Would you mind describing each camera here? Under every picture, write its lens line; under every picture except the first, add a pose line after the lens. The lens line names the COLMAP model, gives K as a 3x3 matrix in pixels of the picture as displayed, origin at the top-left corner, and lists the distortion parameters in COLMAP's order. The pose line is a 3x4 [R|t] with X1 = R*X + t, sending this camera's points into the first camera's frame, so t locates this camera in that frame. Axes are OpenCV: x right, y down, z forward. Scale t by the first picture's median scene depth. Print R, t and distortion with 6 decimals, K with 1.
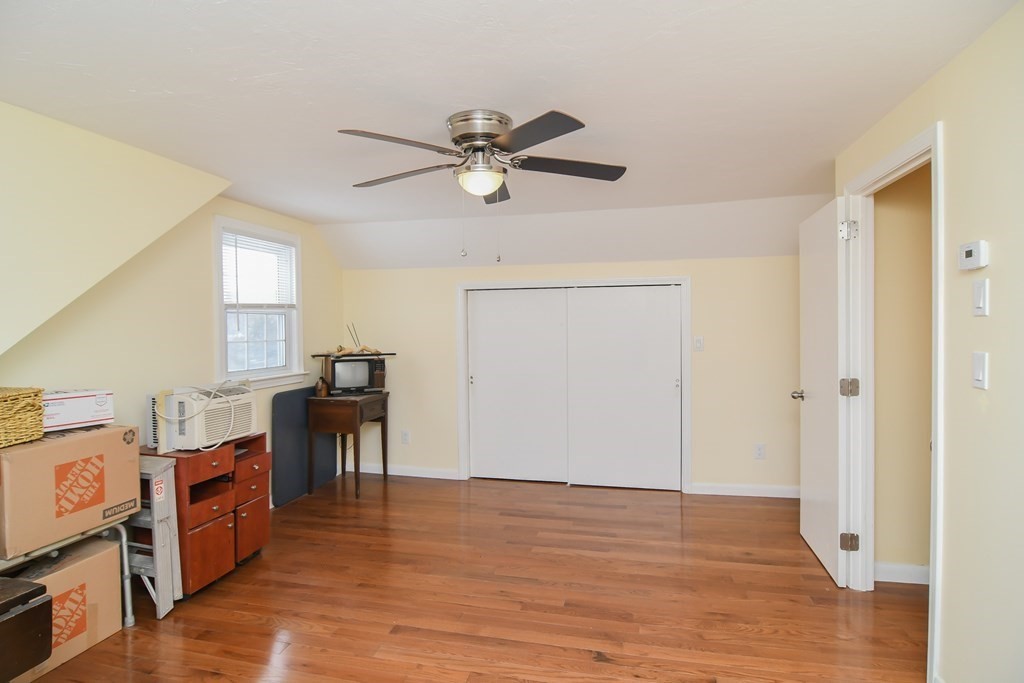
lens RADIAL K [[543.4, 0, 506.2], [0, 543.4, 338.2], [0, 0, 1]] dist [-0.007387, -0.010861]
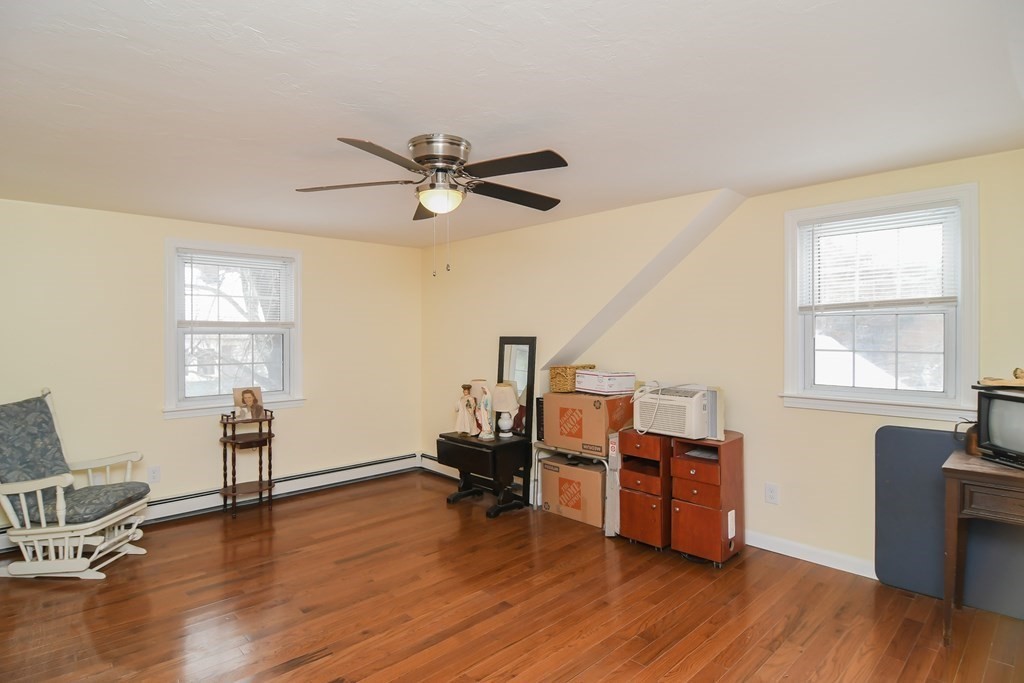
lens RADIAL K [[543.4, 0, 504.5], [0, 543.4, 337.8], [0, 0, 1]] dist [-0.007387, -0.010861]
pose [[-0.540210, 0.022943, -0.841217, 0.677233], [-0.007139, 0.999467, 0.031843, -0.050404], [0.841500, 0.023207, -0.539759, 1.462392]]
